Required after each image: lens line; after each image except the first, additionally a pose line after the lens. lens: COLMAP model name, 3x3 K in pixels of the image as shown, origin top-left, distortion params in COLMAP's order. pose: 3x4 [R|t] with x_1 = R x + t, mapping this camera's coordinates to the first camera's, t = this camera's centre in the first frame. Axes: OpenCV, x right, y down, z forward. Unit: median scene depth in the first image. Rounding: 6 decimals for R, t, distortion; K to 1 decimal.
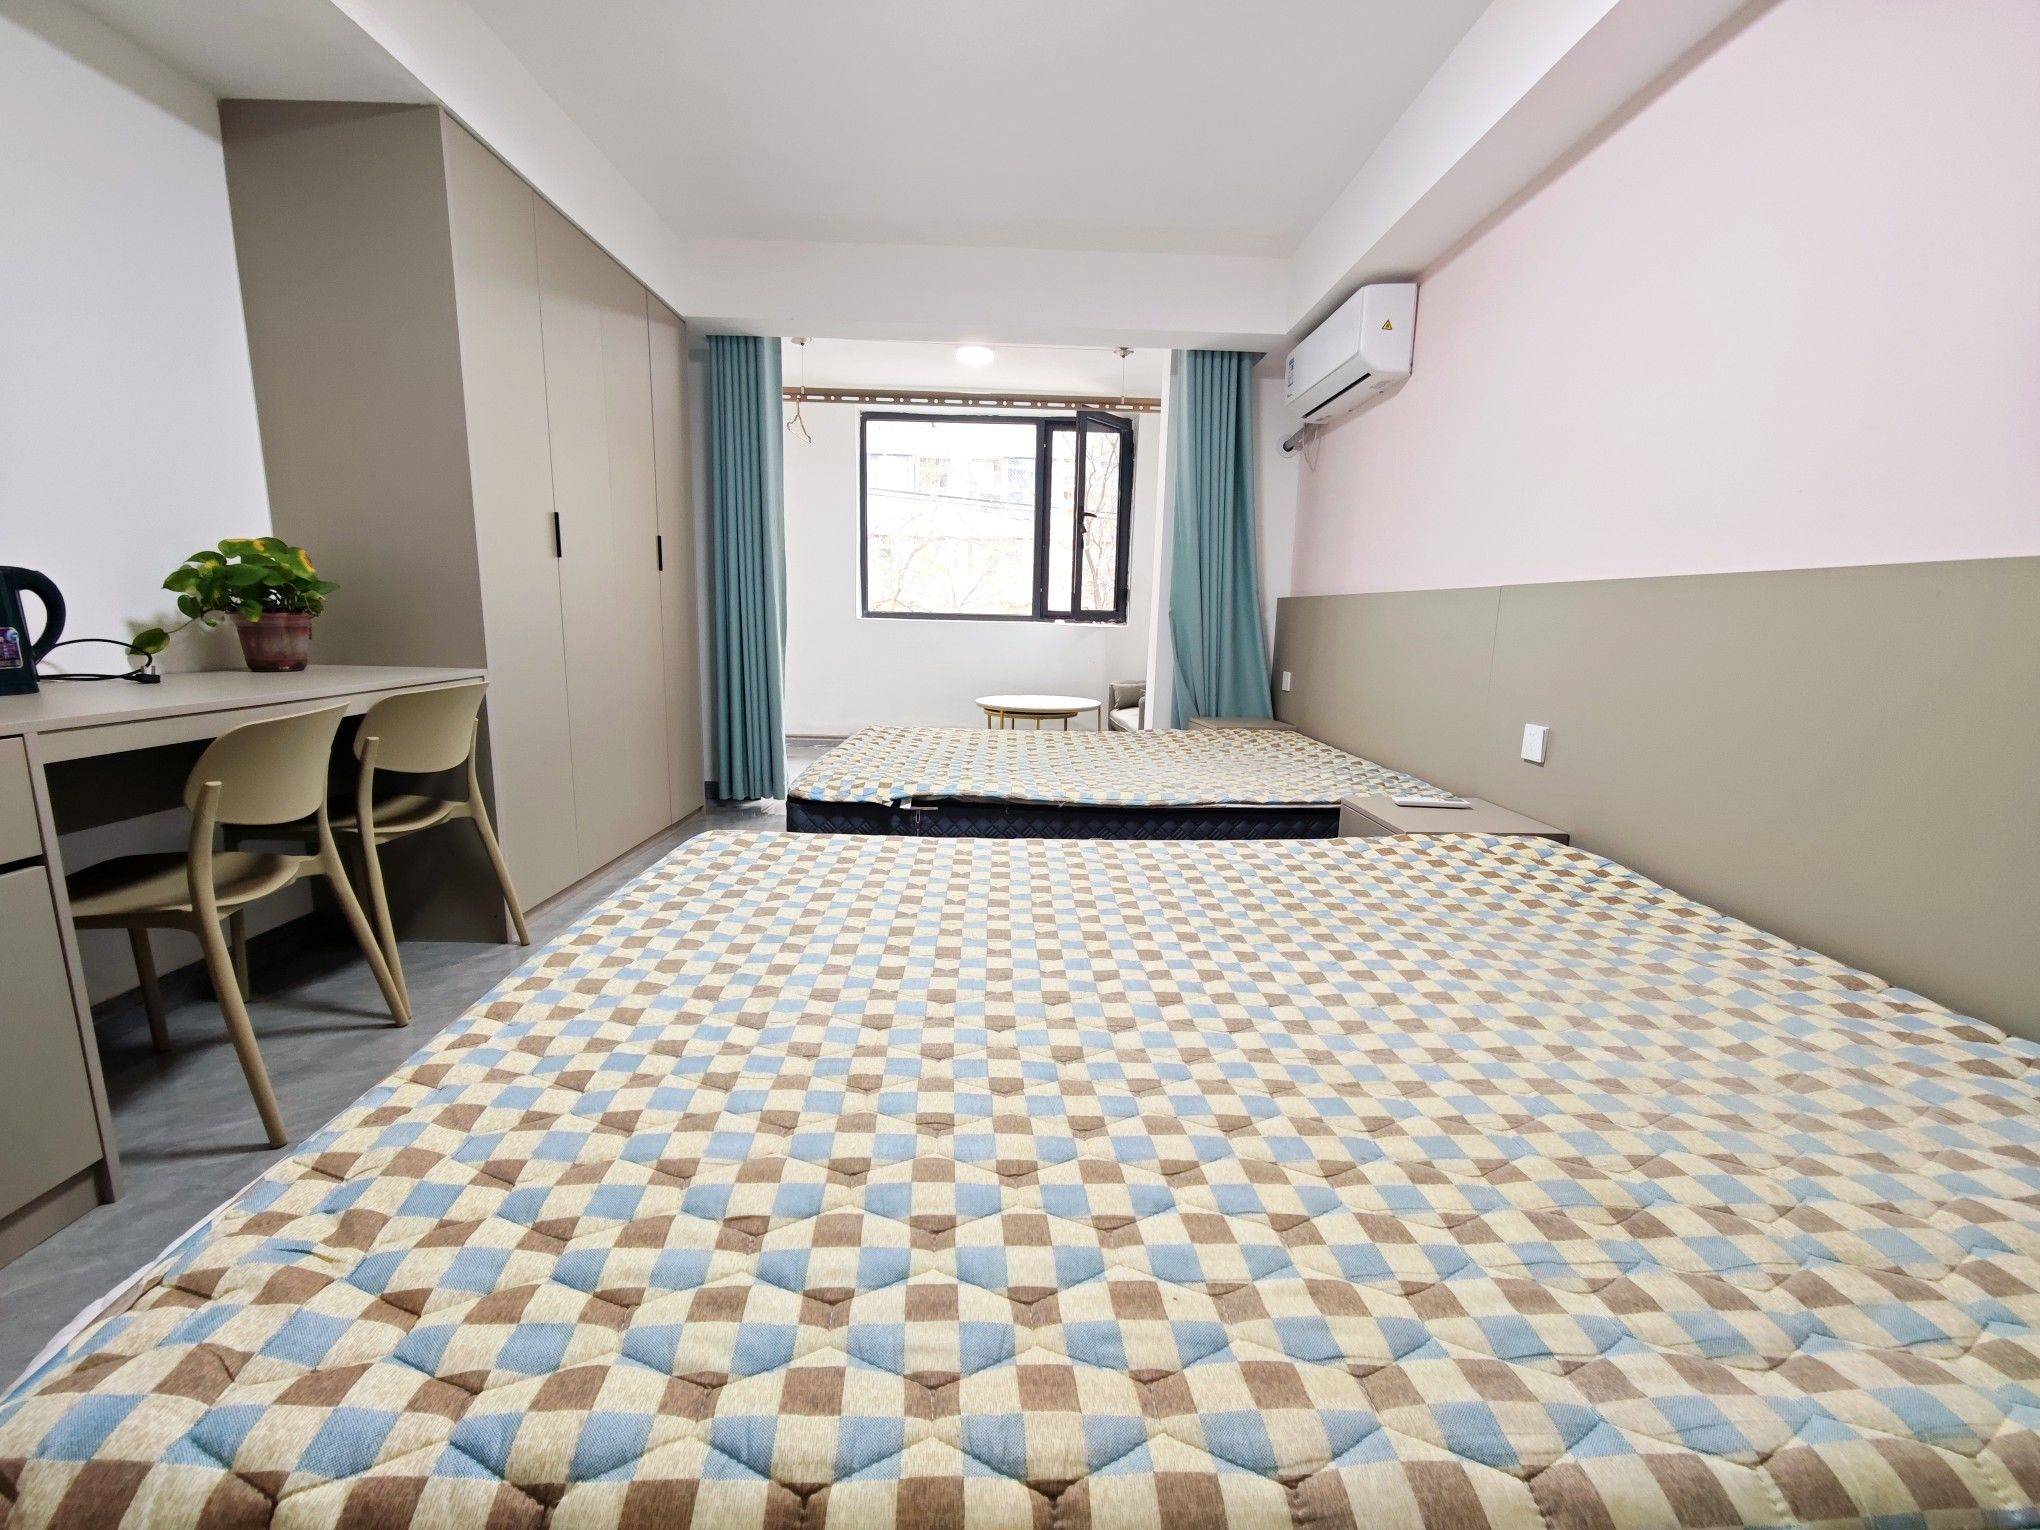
lens RADIAL K [[846.0, 0, 1023.7], [0, 846.0, 757.8], [0, 0, 1]] dist [-0.003596, 0.001966]
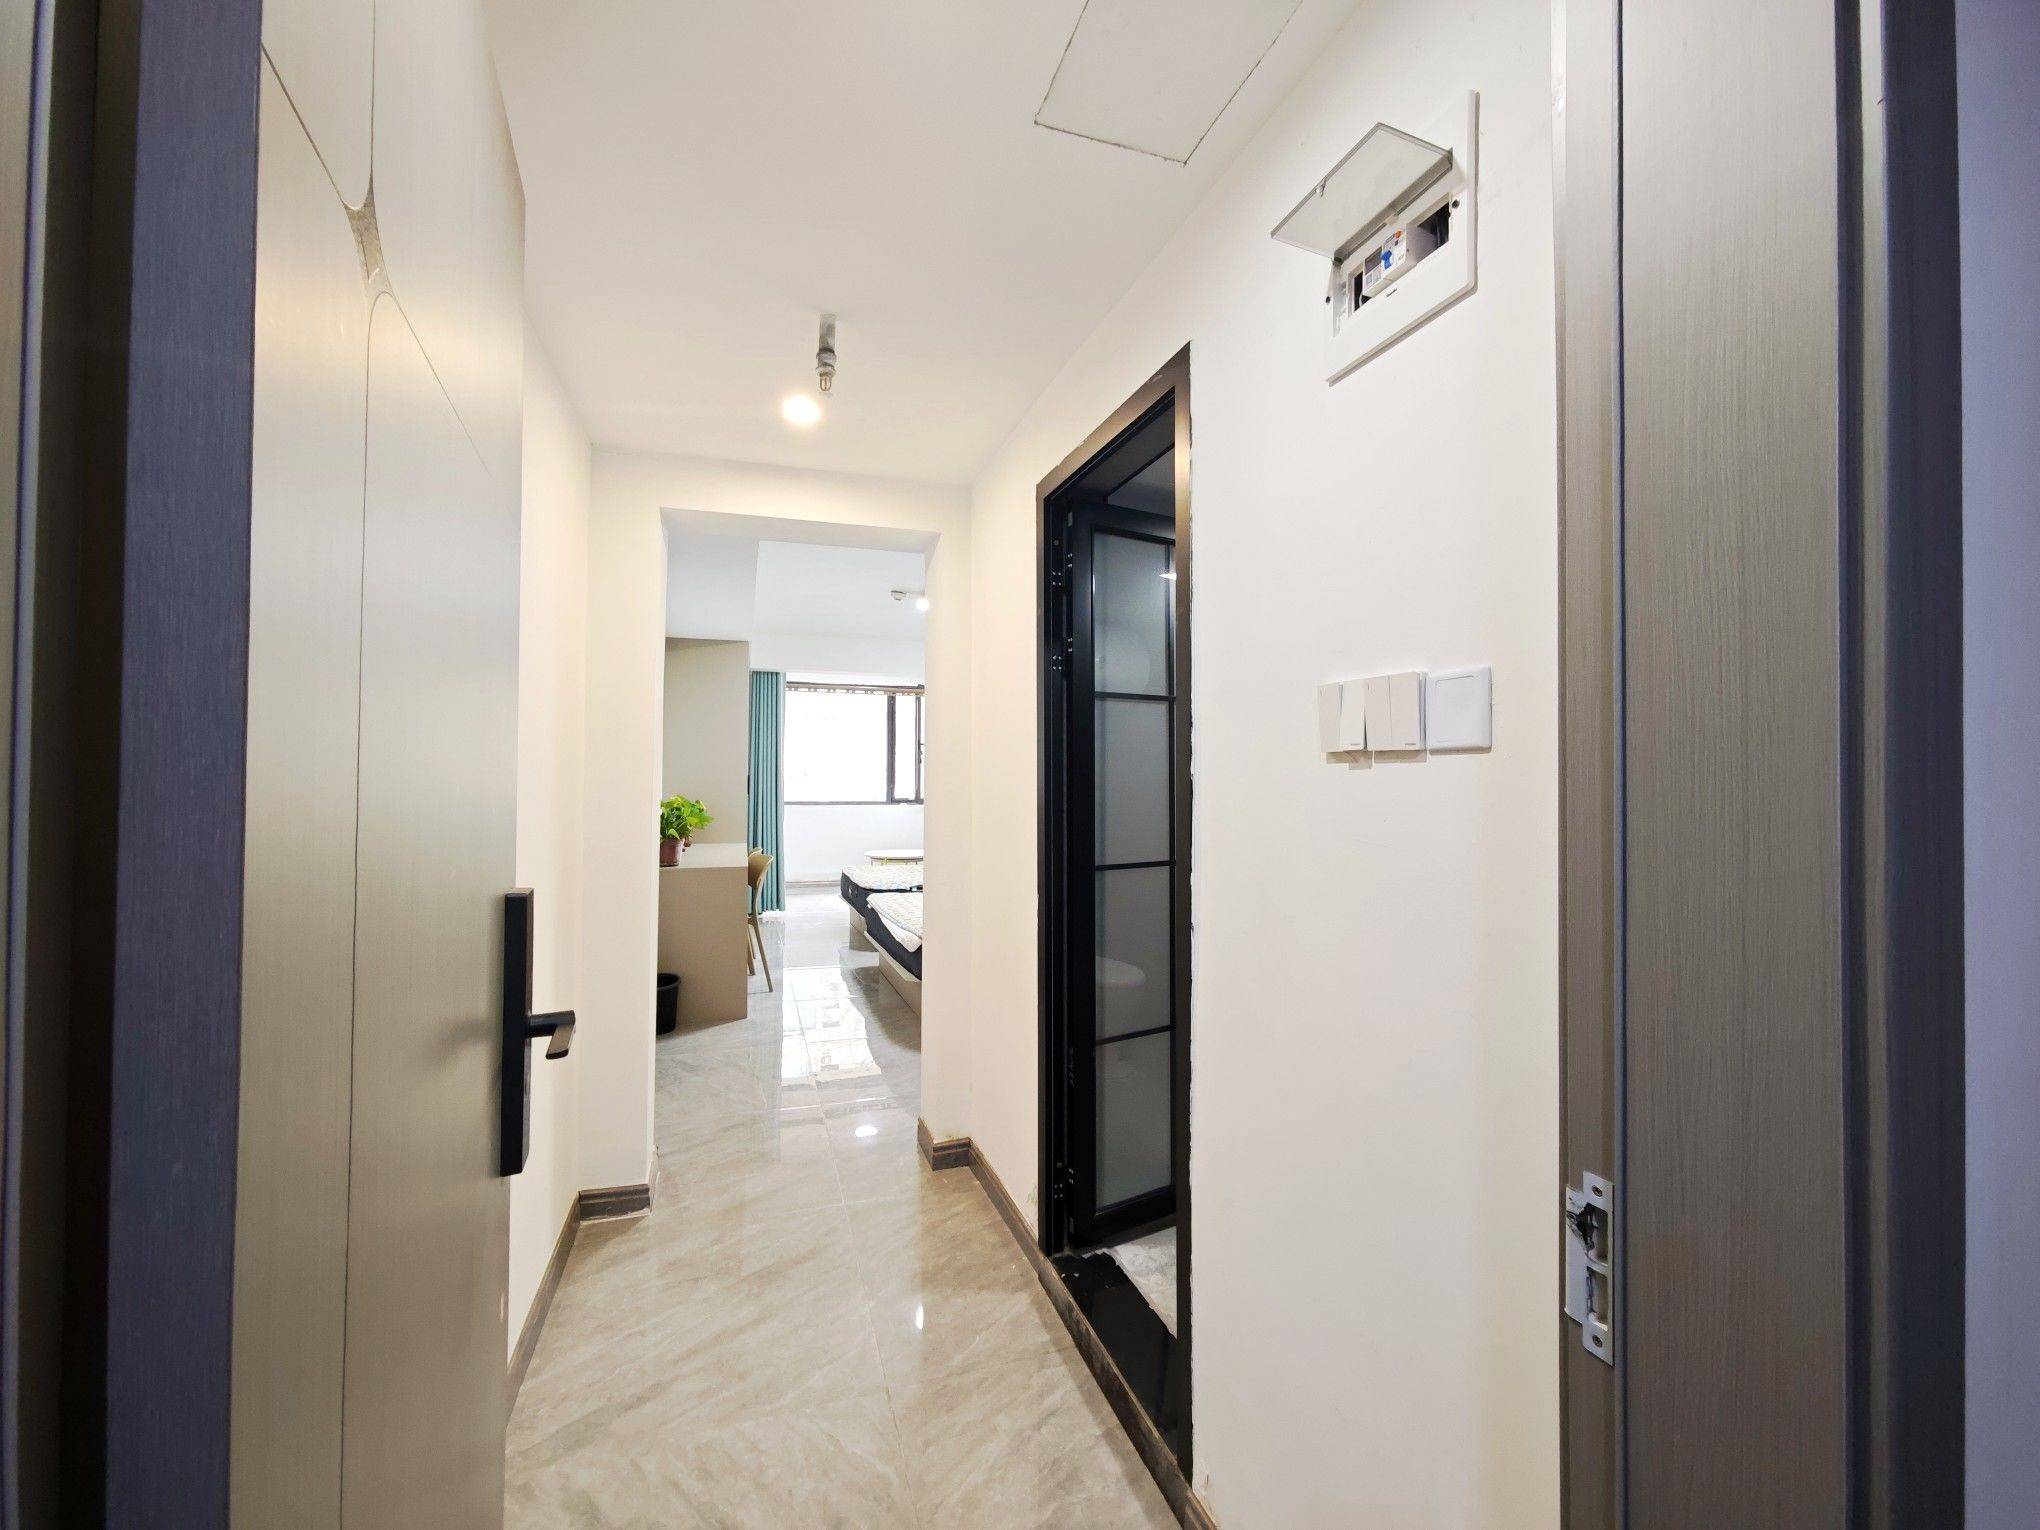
lens RADIAL K [[846.0, 0, 1020.2], [0, 846.0, 782.1], [0, 0, 1]] dist [-0.003596, 0.001966]
pose [[0.952862, -0.013196, 0.303118, -0.407126], [0.060724, 0.987134, -0.147917, 0.086184], [-0.297266, 0.159351, 0.941403, -1.040274]]
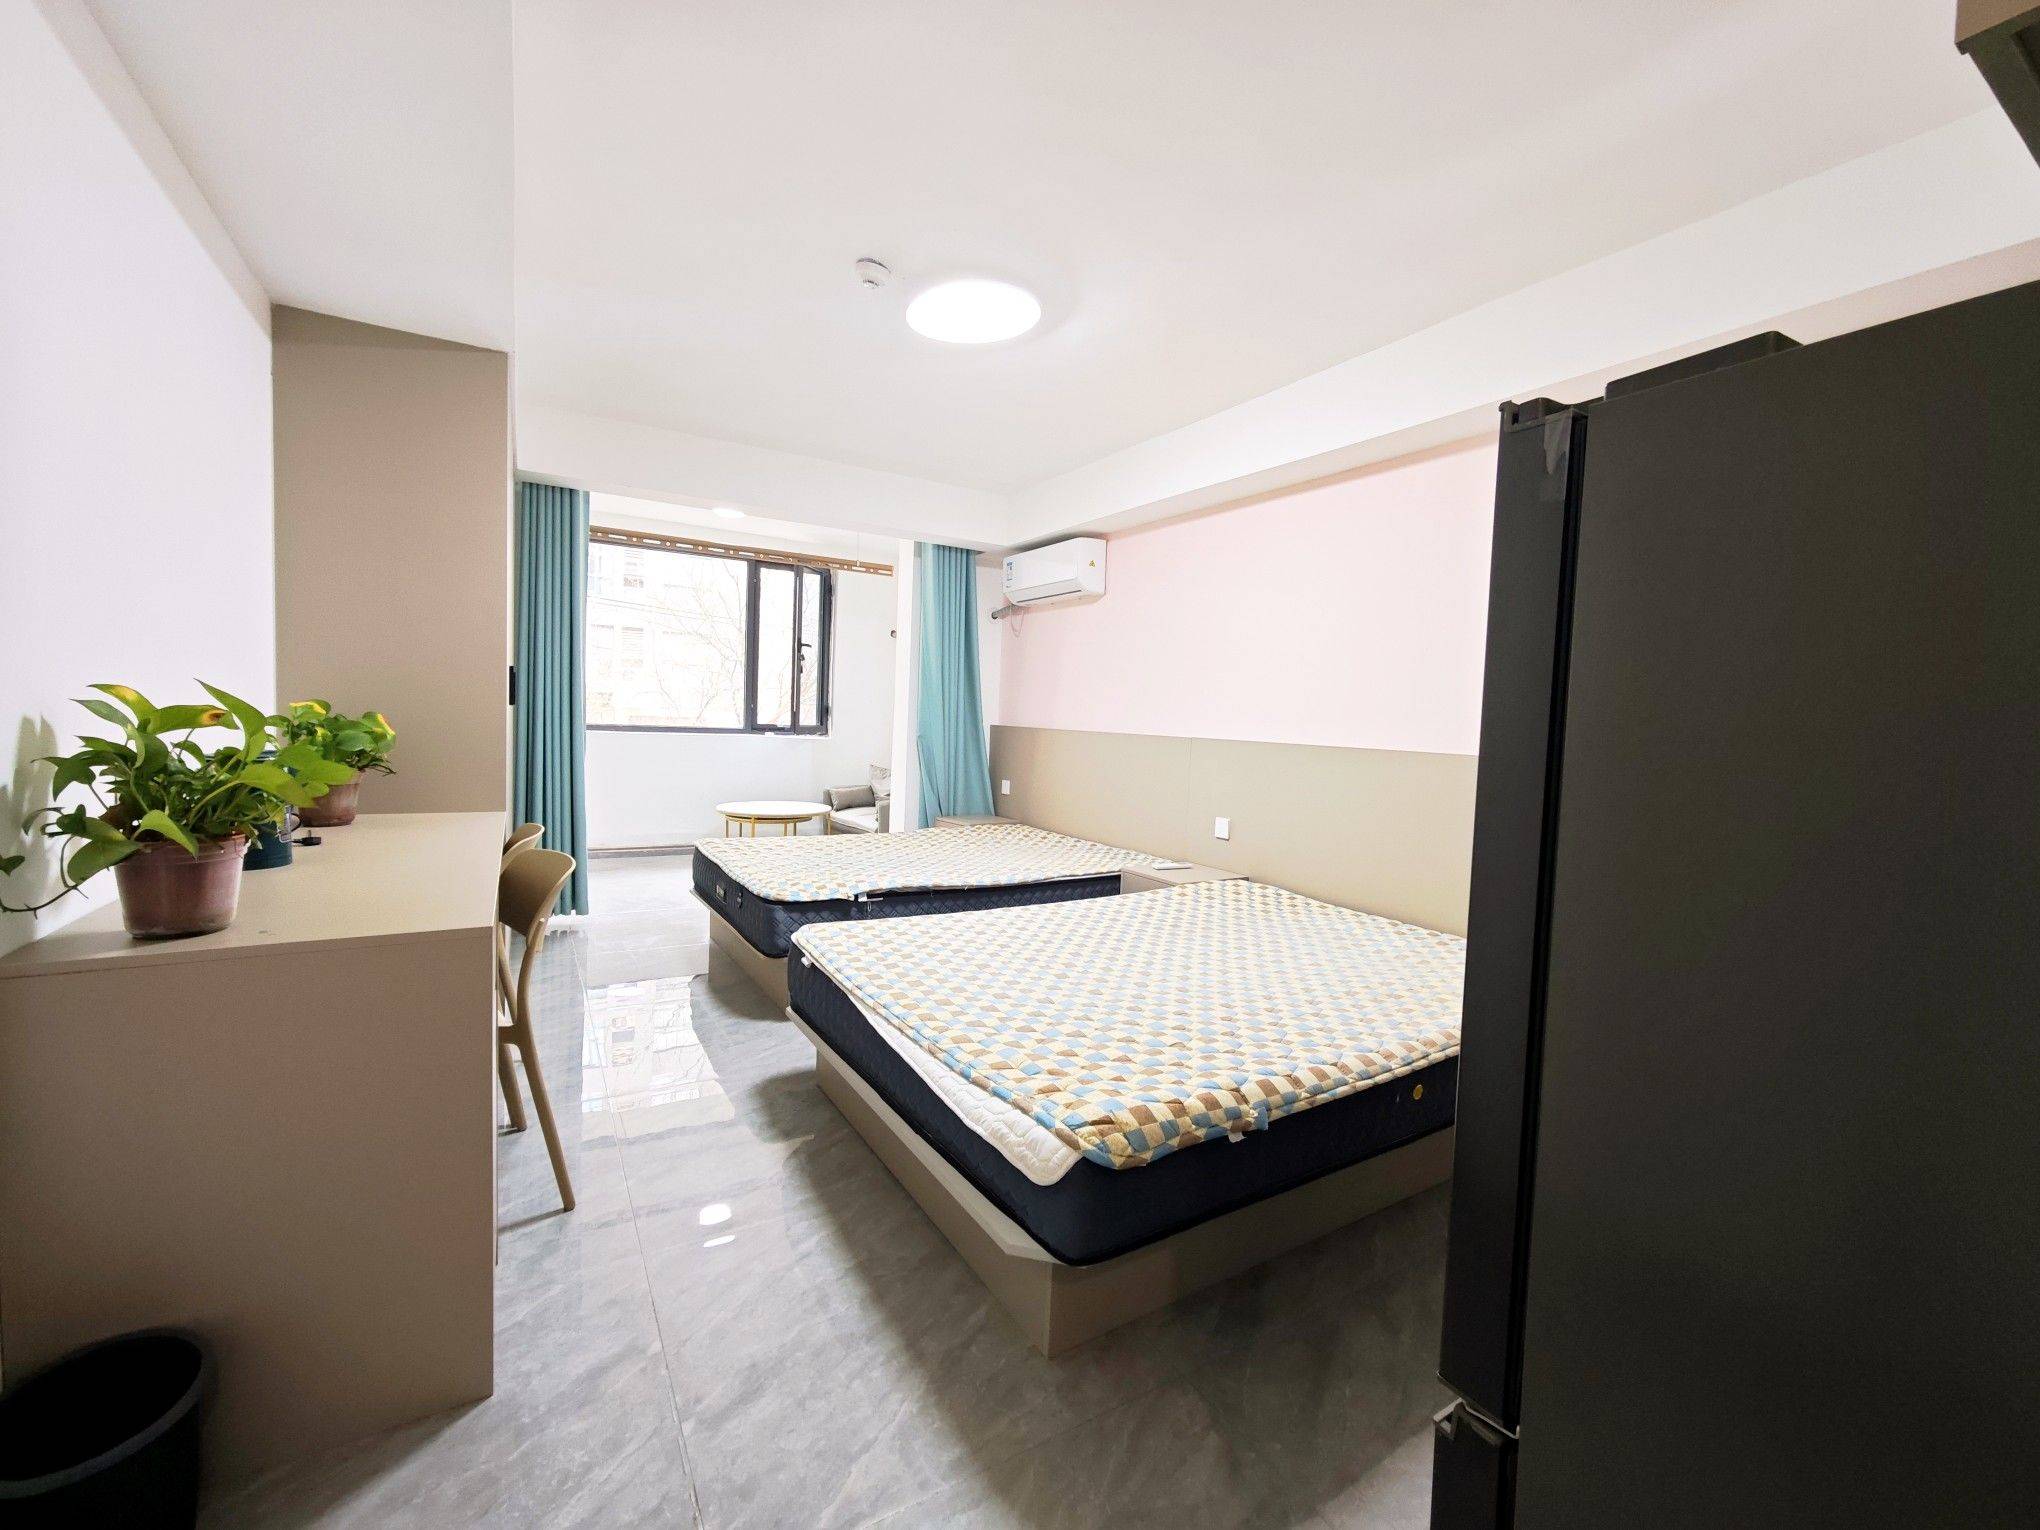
lens RADIAL K [[846.0, 0, 1020.1], [0, 846.0, 763.7], [0, 0, 1]] dist [-0.003596, 0.001966]
pose [[0.866173, -0.017370, 0.499443, -0.396436], [0.064520, 0.994918, -0.077294, -0.025381], [-0.495562, 0.099174, 0.862892, -0.209359]]
